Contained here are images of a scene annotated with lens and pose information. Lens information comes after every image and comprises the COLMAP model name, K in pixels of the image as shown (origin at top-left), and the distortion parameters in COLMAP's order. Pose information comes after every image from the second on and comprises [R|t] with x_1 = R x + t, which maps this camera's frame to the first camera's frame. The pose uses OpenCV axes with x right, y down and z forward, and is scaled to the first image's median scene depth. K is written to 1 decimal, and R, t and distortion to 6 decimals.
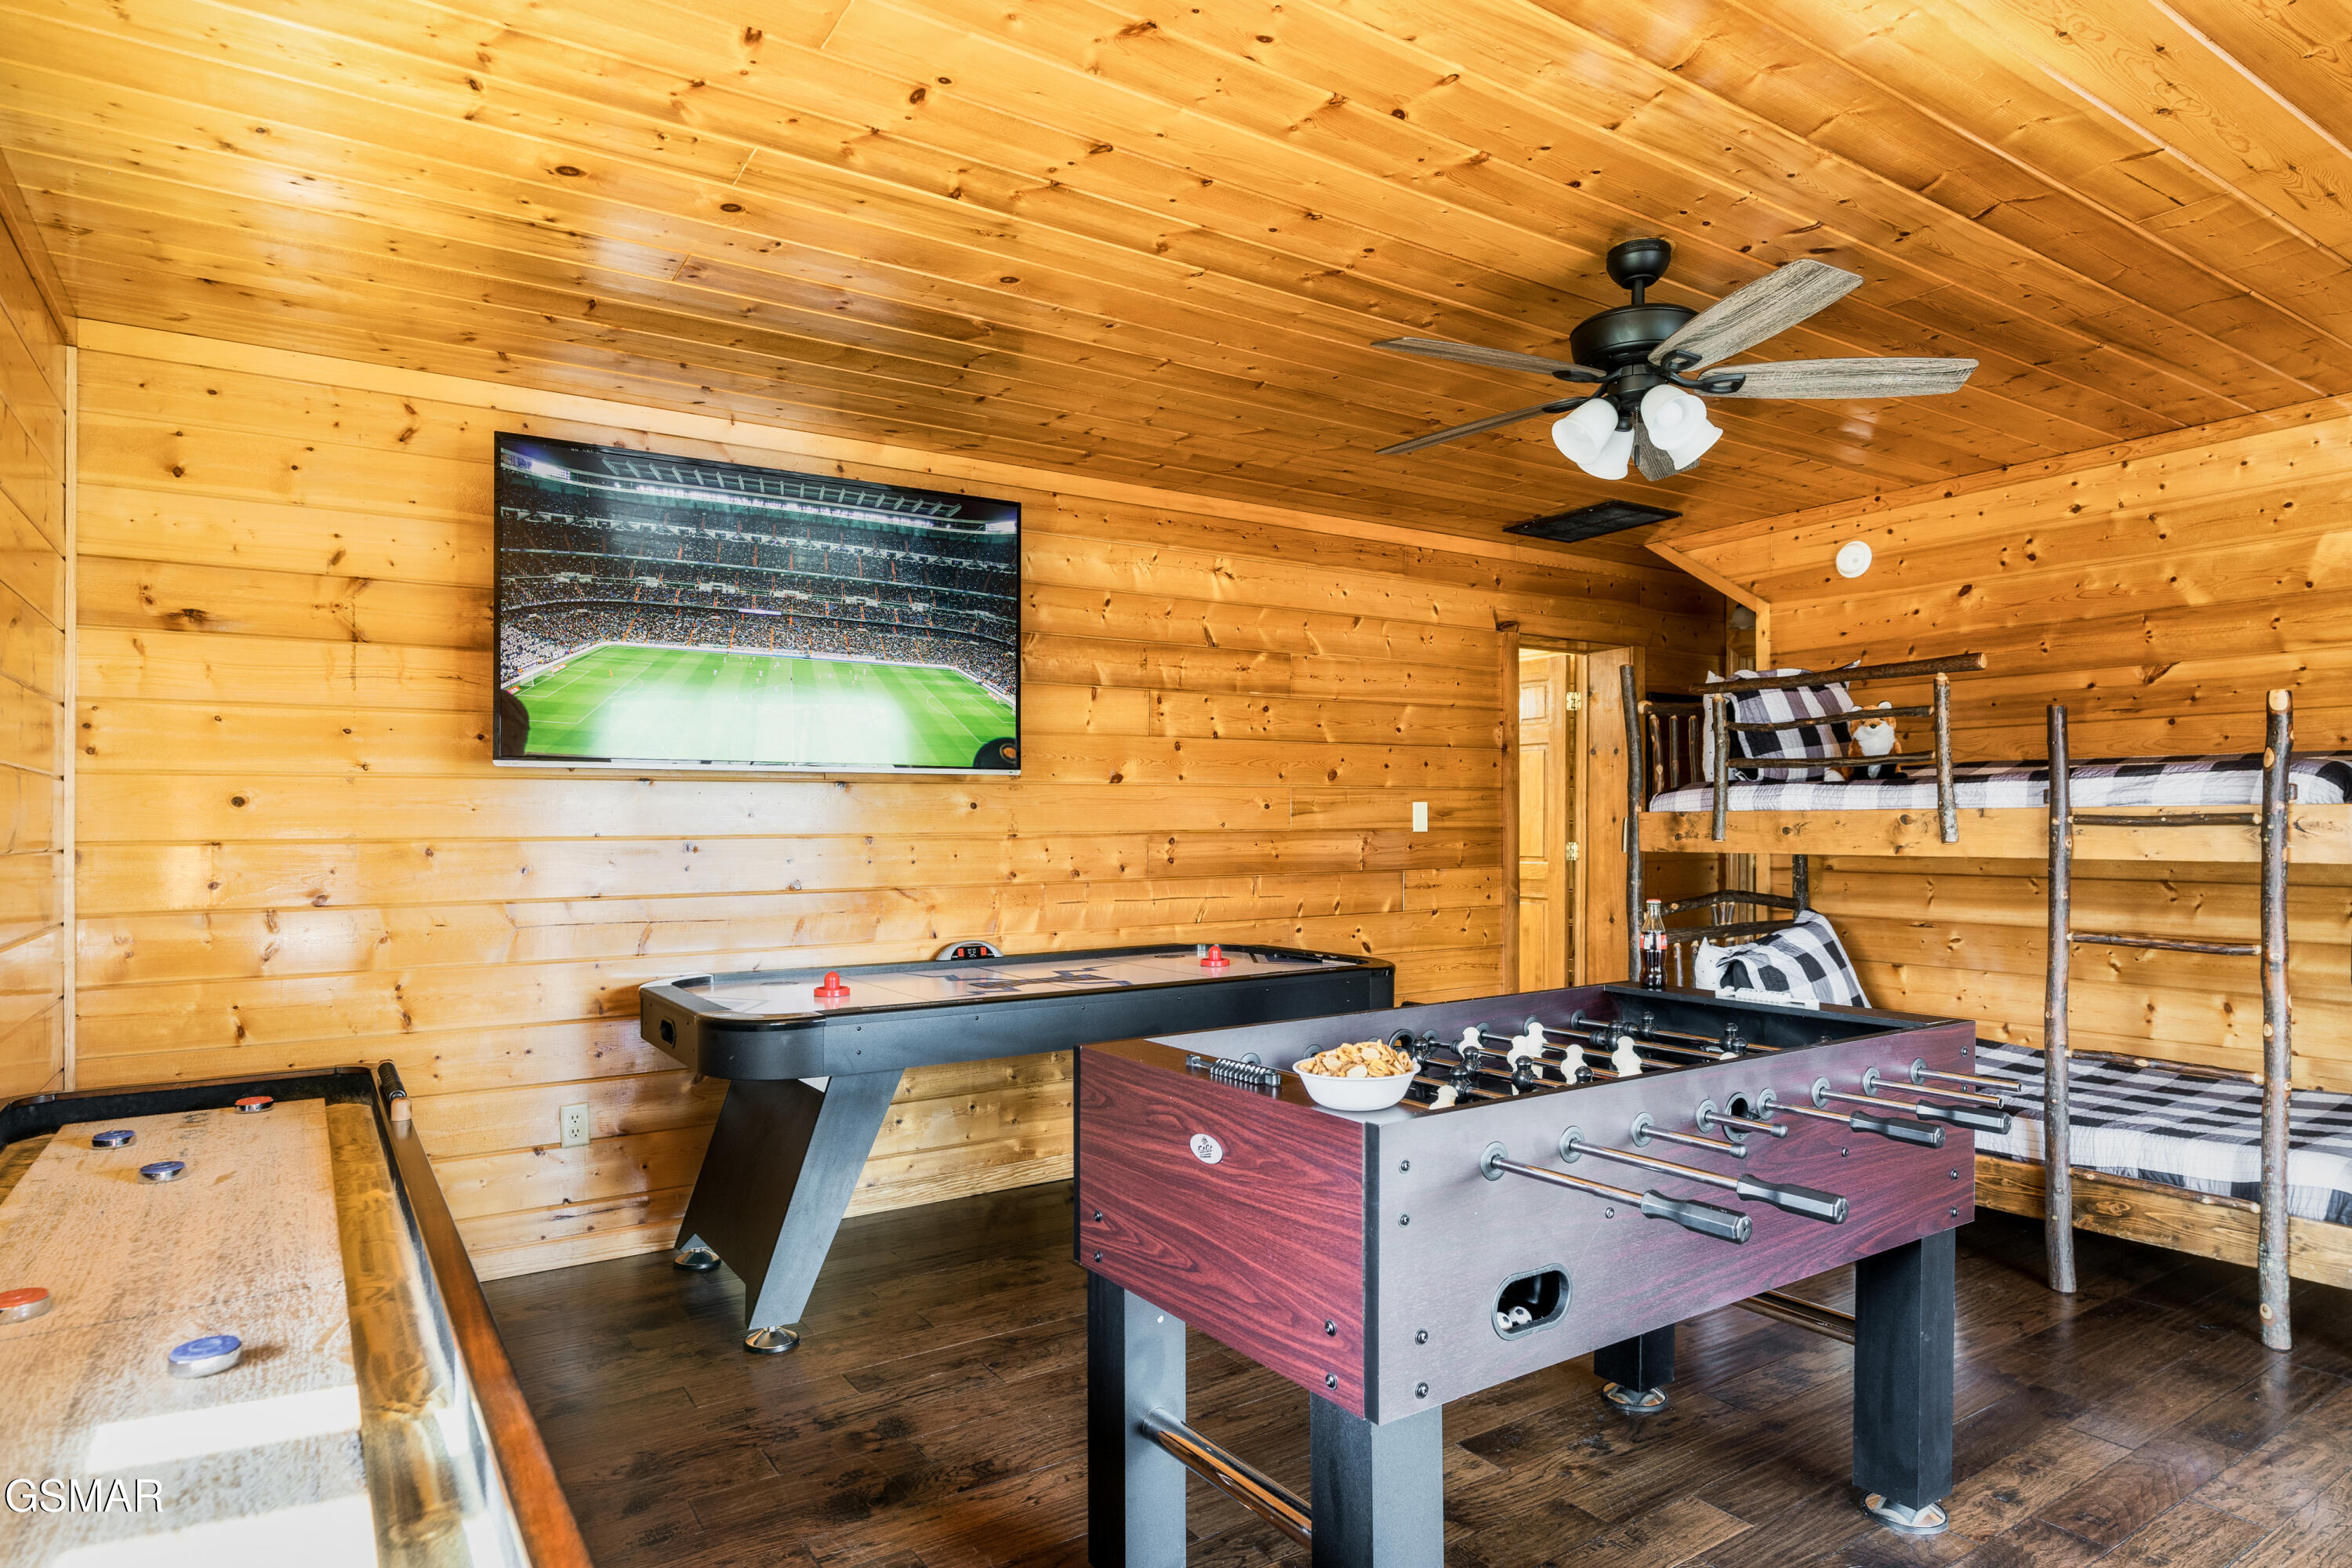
lens RADIAL K [[1325.5, 0, 1193.0], [0, 1325.5, 835.0], [0, 0, 1]] dist [-0.009117, 0.002473]
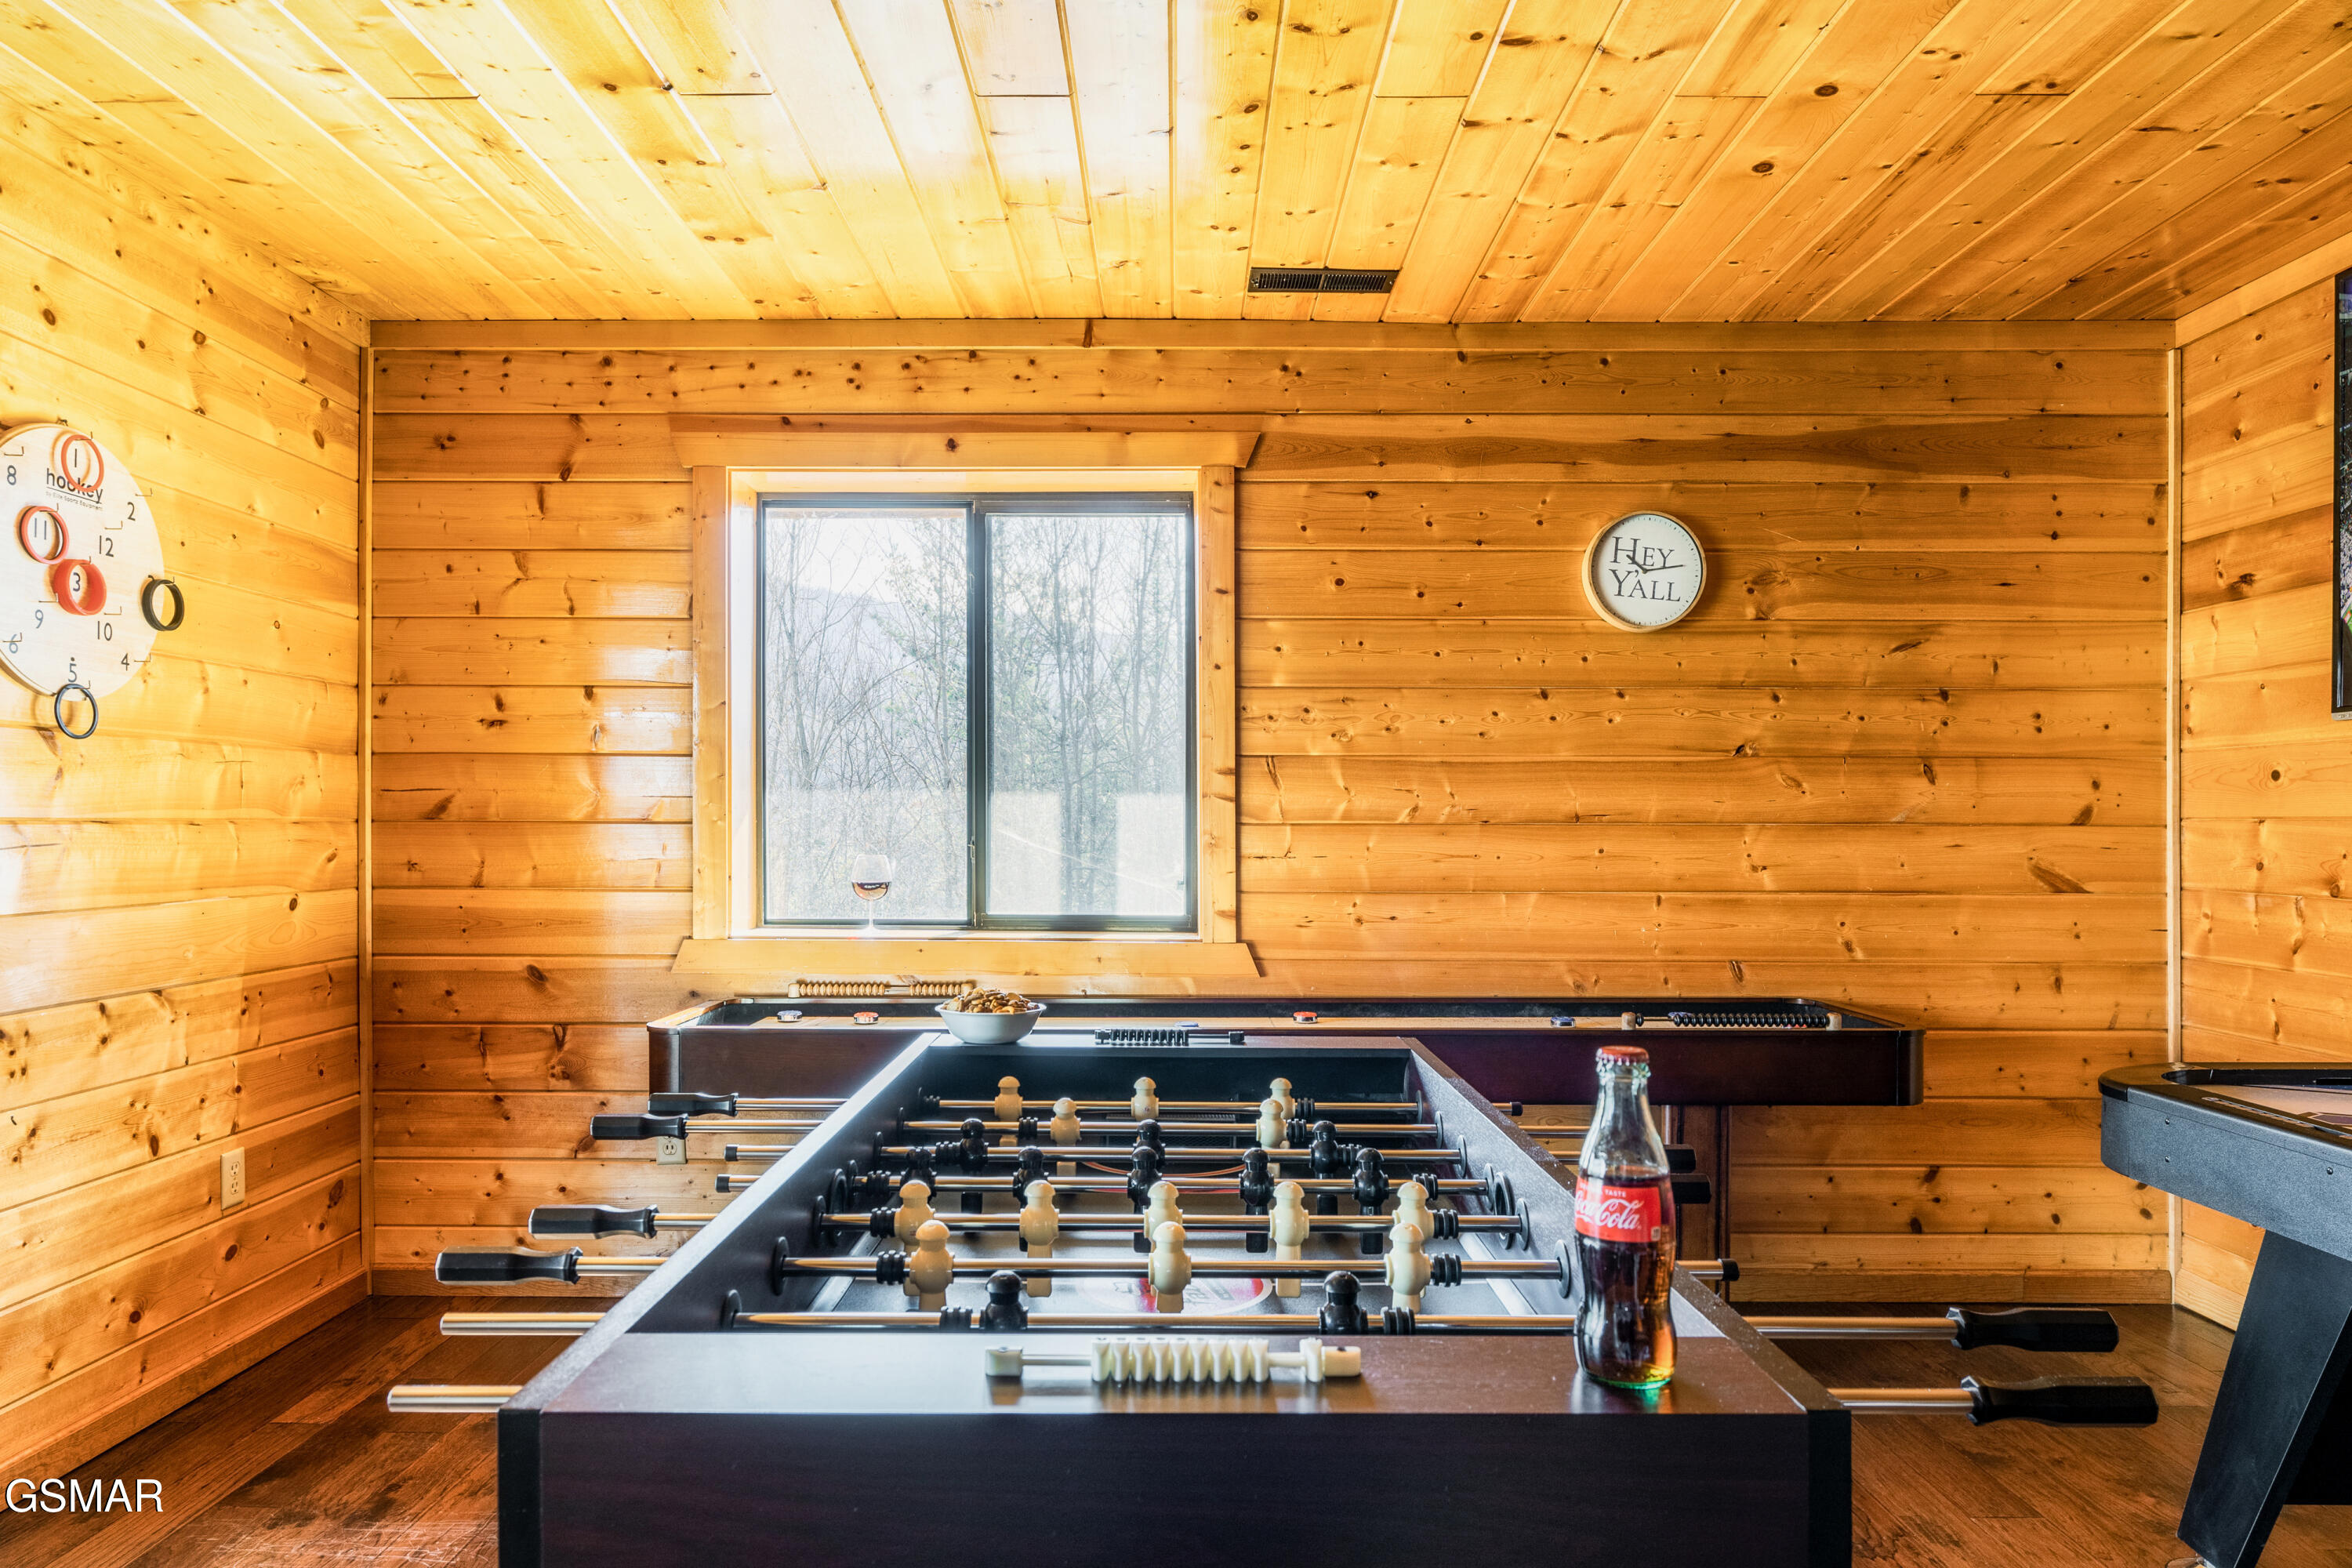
lens RADIAL K [[1478.9, 0, 1137.9], [0, 1478.9, 811.0], [0, 0, 1]] dist [-0.001674, 0.001039]
pose [[-0.568909, -0.000723, -0.822400, 0.429868], [-0.004795, 0.999986, 0.002439, 0.000439], [0.822387, 0.005331, -0.568904, 0.718865]]
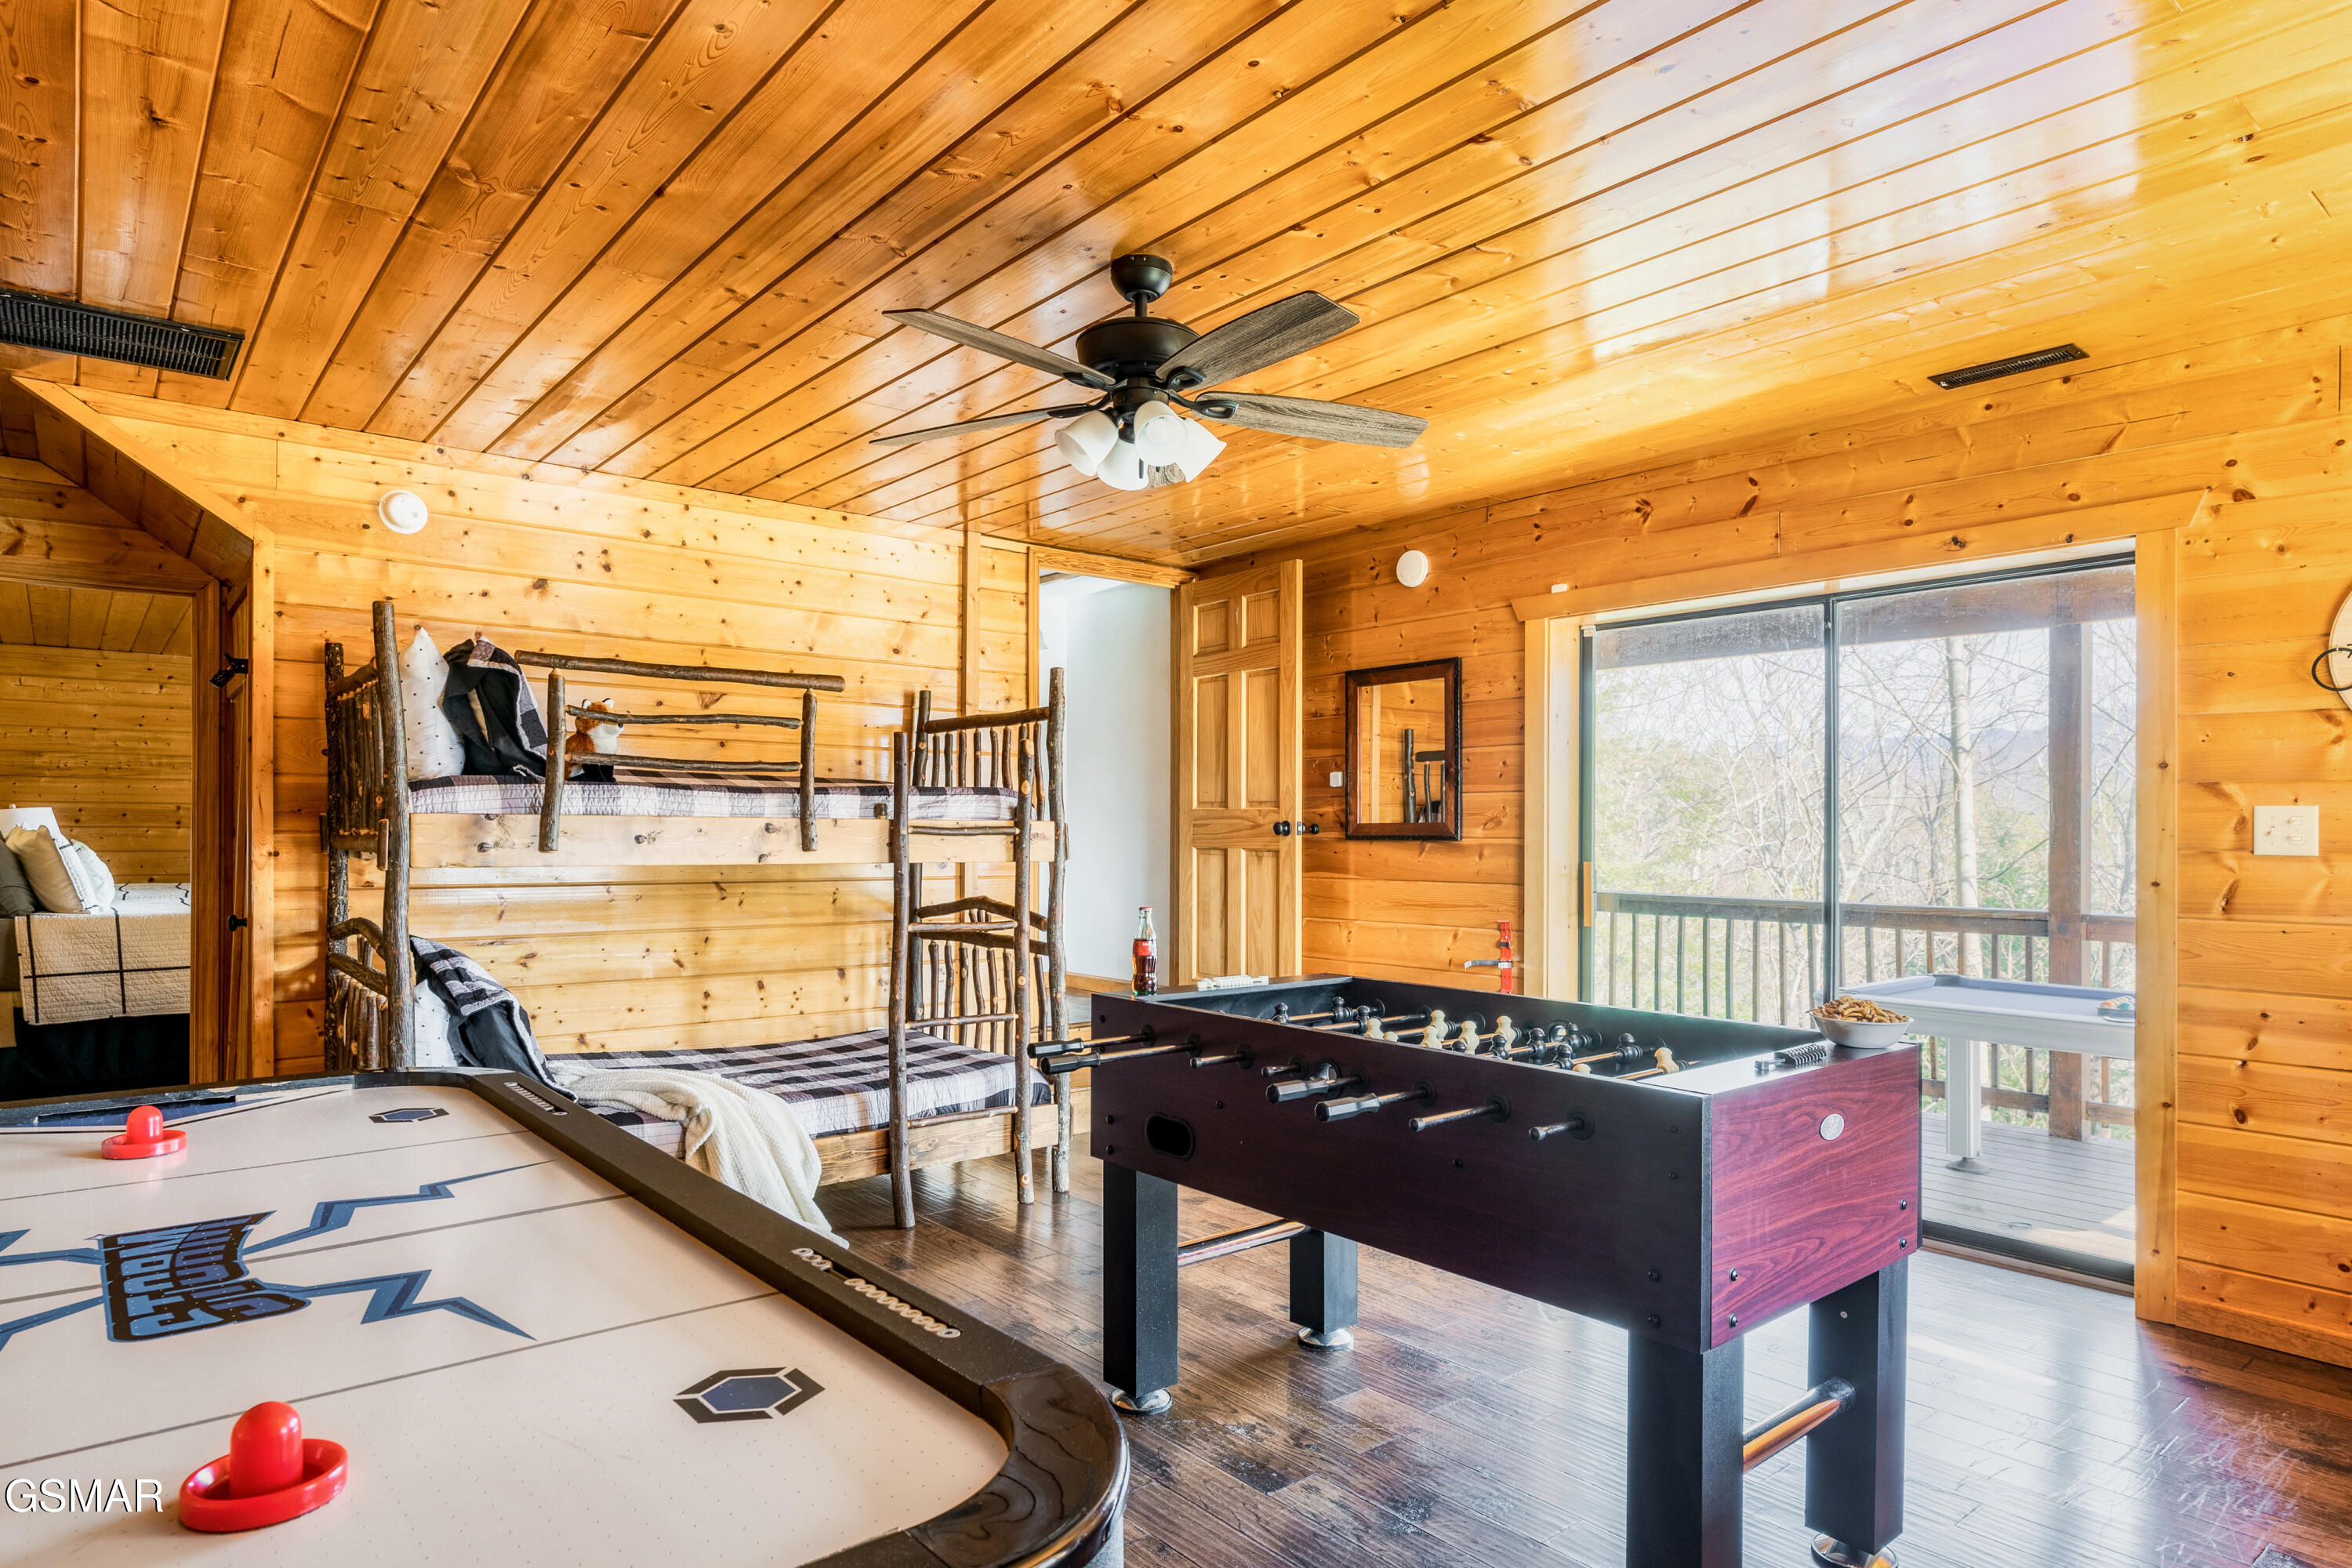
lens RADIAL K [[1325.5, 0, 1190.6], [0, 1325.5, 830.4], [0, 0, 1]] dist [-0.009117, 0.002473]
pose [[-0.121150, 0.003422, 0.992628, -0.449302], [0.004882, 0.999984, -0.002851, -0.004978], [-0.992622, 0.004501, -0.121165, 0.721436]]
